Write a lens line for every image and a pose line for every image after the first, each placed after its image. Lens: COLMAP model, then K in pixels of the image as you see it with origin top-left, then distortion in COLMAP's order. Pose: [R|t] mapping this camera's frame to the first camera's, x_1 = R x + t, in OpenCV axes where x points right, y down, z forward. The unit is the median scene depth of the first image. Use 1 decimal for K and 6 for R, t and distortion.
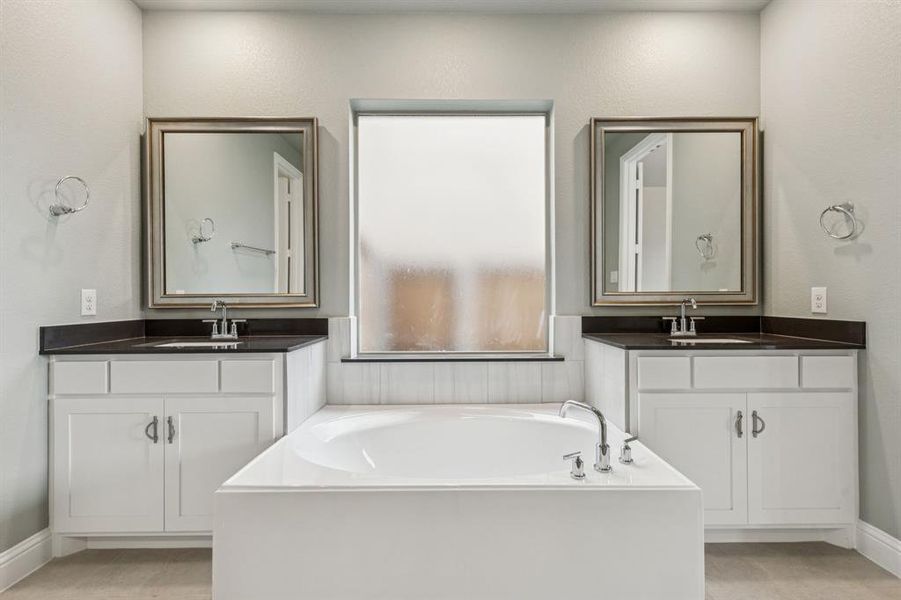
lens RADIAL K [[407.9, 0, 449.5], [0, 407.9, 301.0], [0, 0, 1]] dist [0.001933, 0.000036]
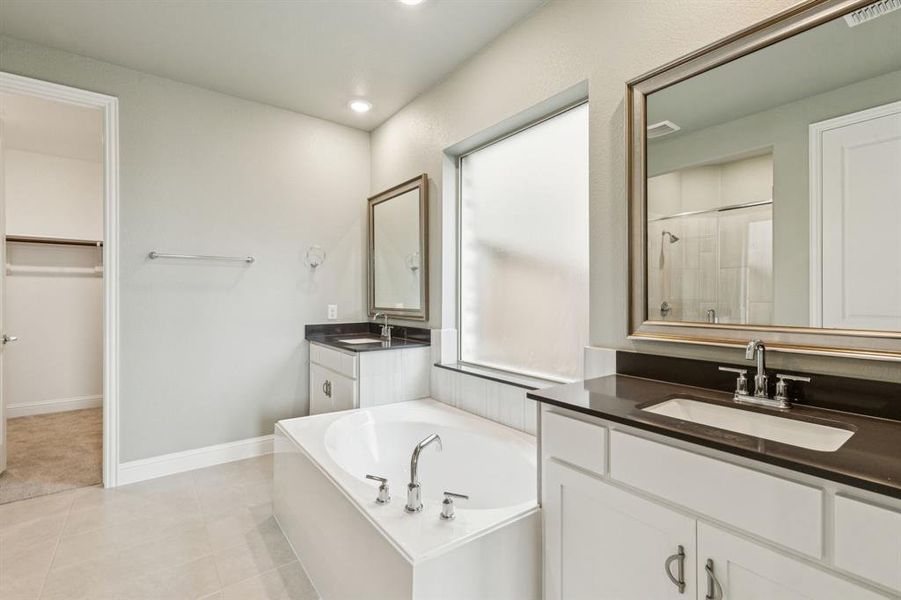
lens RADIAL K [[407.9, 0, 447.3], [0, 407.9, 298.8], [0, 0, 1]] dist [0.001933, 0.000036]
pose [[0.584190, 0.008324, -0.811574, 0.775115], [-0.013113, 0.999914, 0.000817, -0.055829], [0.811511, 0.010165, 0.584248, 0.316129]]
